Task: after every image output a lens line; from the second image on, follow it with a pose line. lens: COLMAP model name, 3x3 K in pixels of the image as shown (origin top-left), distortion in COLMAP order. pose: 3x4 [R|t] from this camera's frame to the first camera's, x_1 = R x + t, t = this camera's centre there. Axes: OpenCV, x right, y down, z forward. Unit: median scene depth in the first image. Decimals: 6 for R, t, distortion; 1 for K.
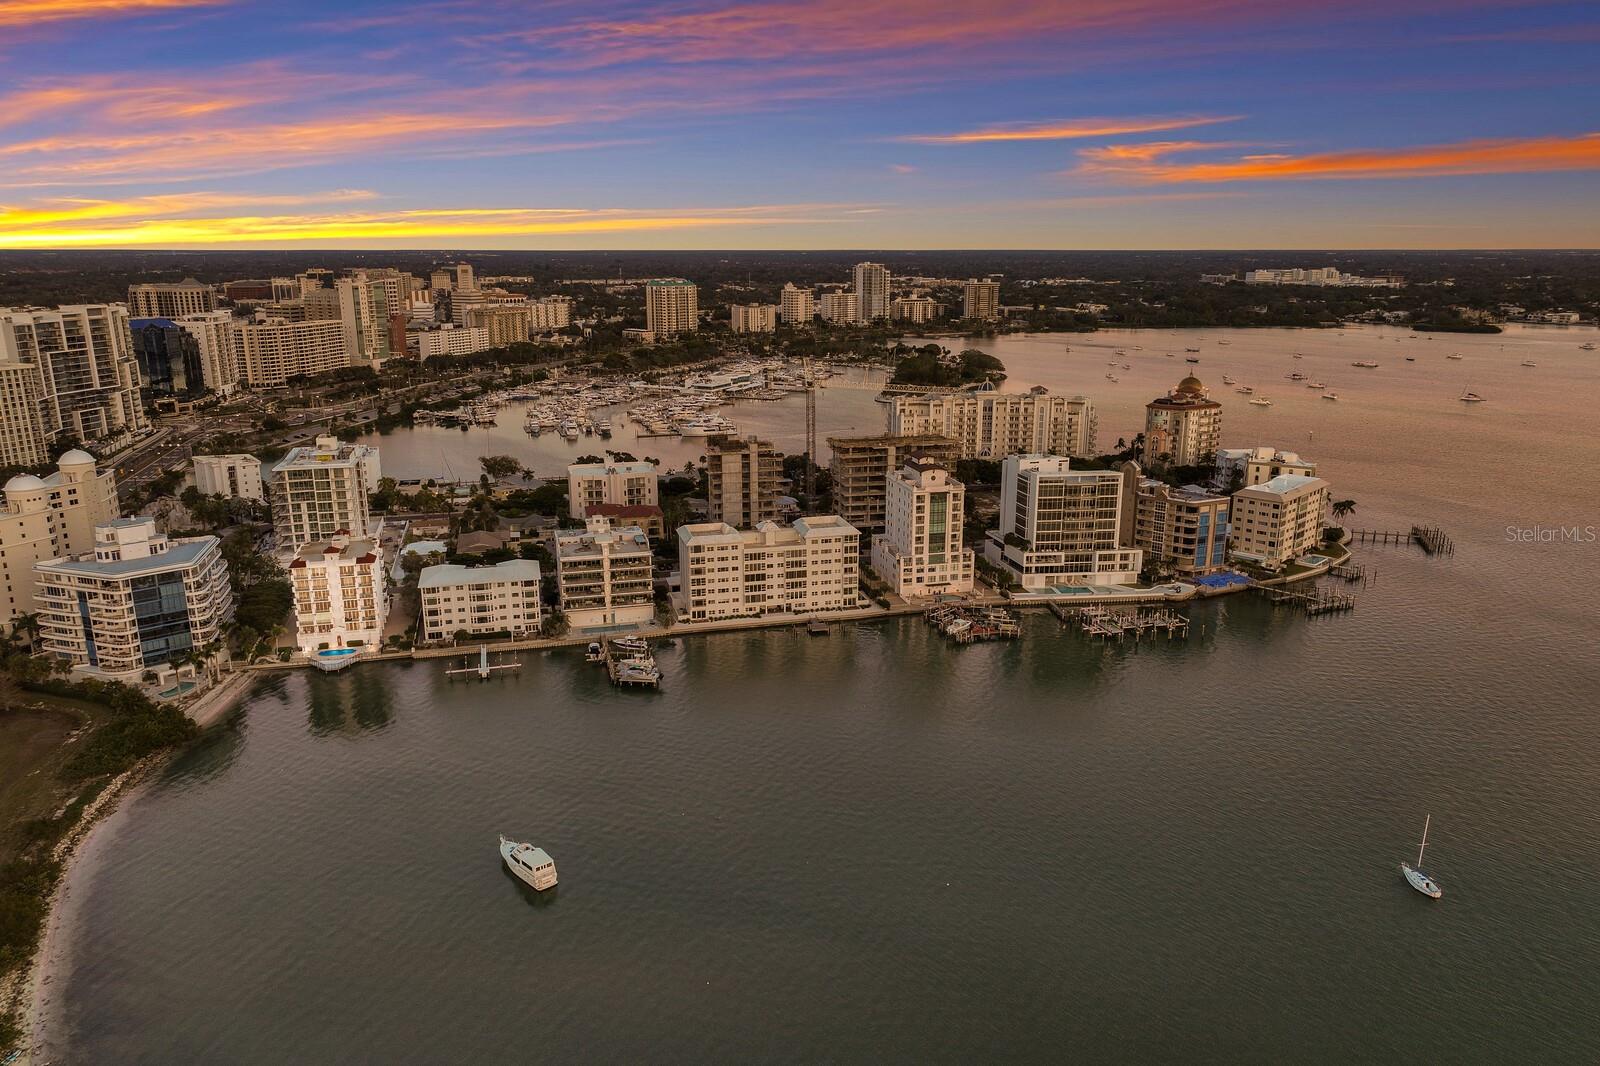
lens RADIAL K [[1128.9, 0, 793.9], [0, 1128.9, 568.6], [0, 0, 1]] dist [0.006294, 0.004125]
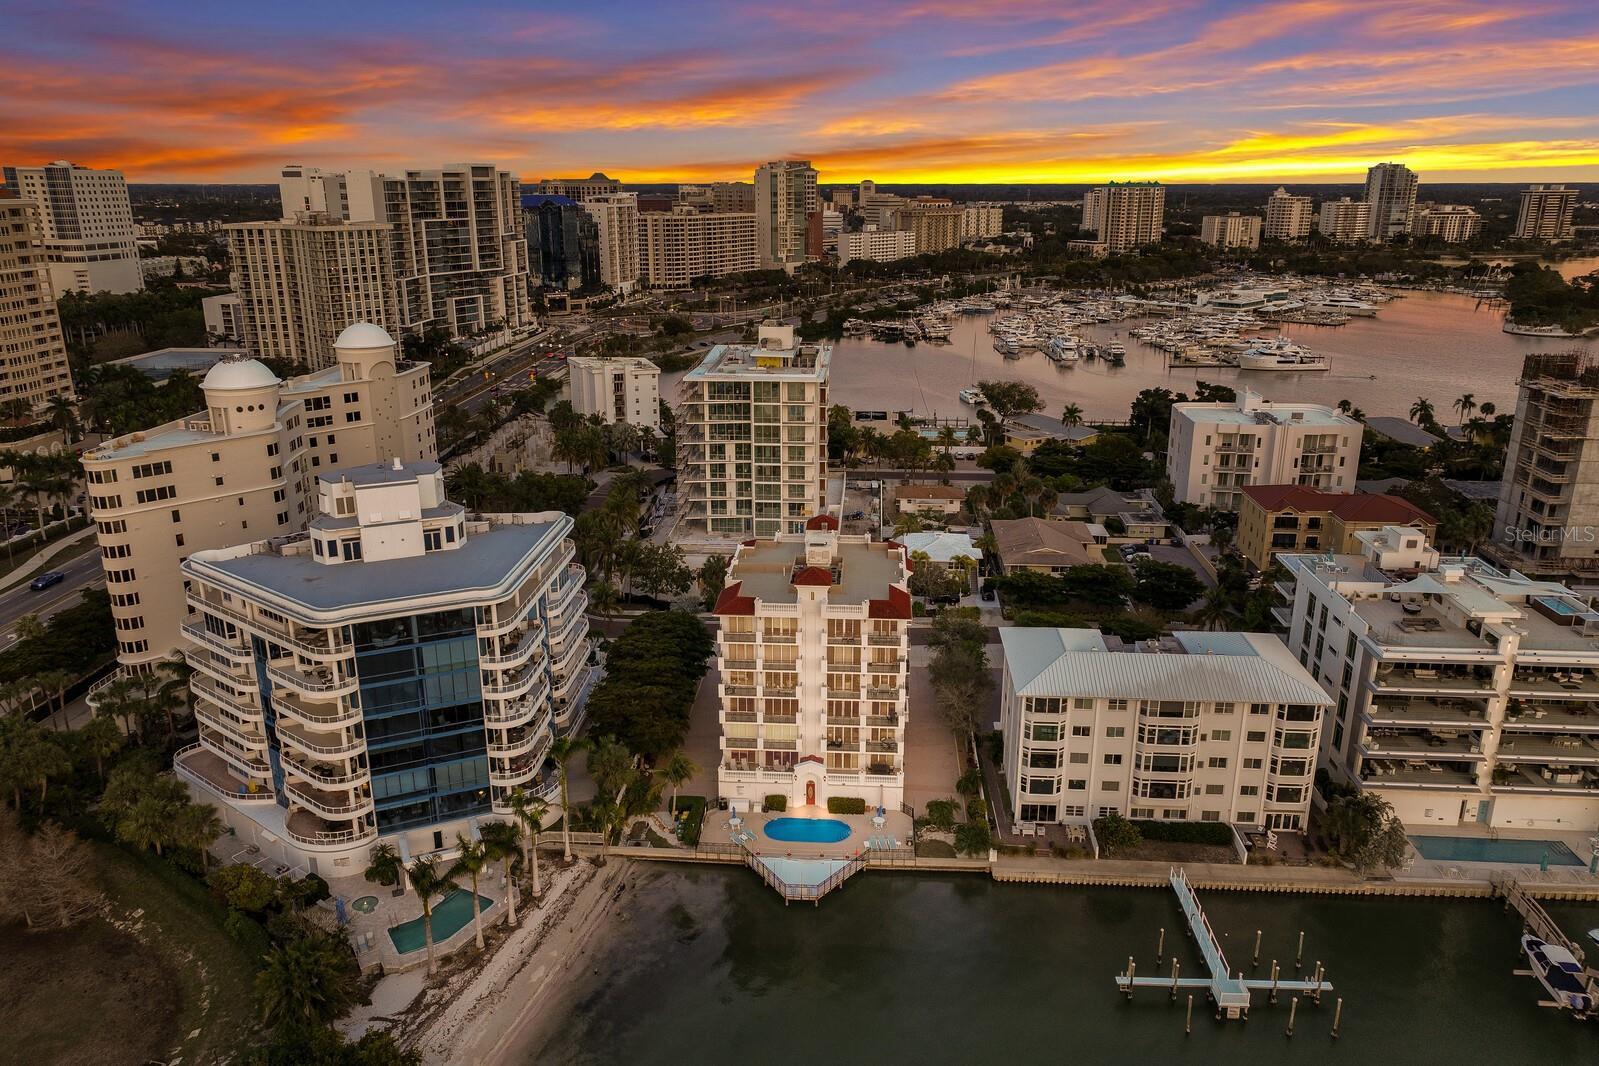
lens RADIAL K [[1128.2, 0, 793.4], [0, 1128.2, 568.5], [0, 0, 1]] dist [0.006294, 0.004125]
pose [[0.949167, 0.103059, -0.297423, -0.218020], [-0.087524, 0.994031, 0.065124, -0.033330], [0.302359, -0.035782, 0.952522, 0.450497]]
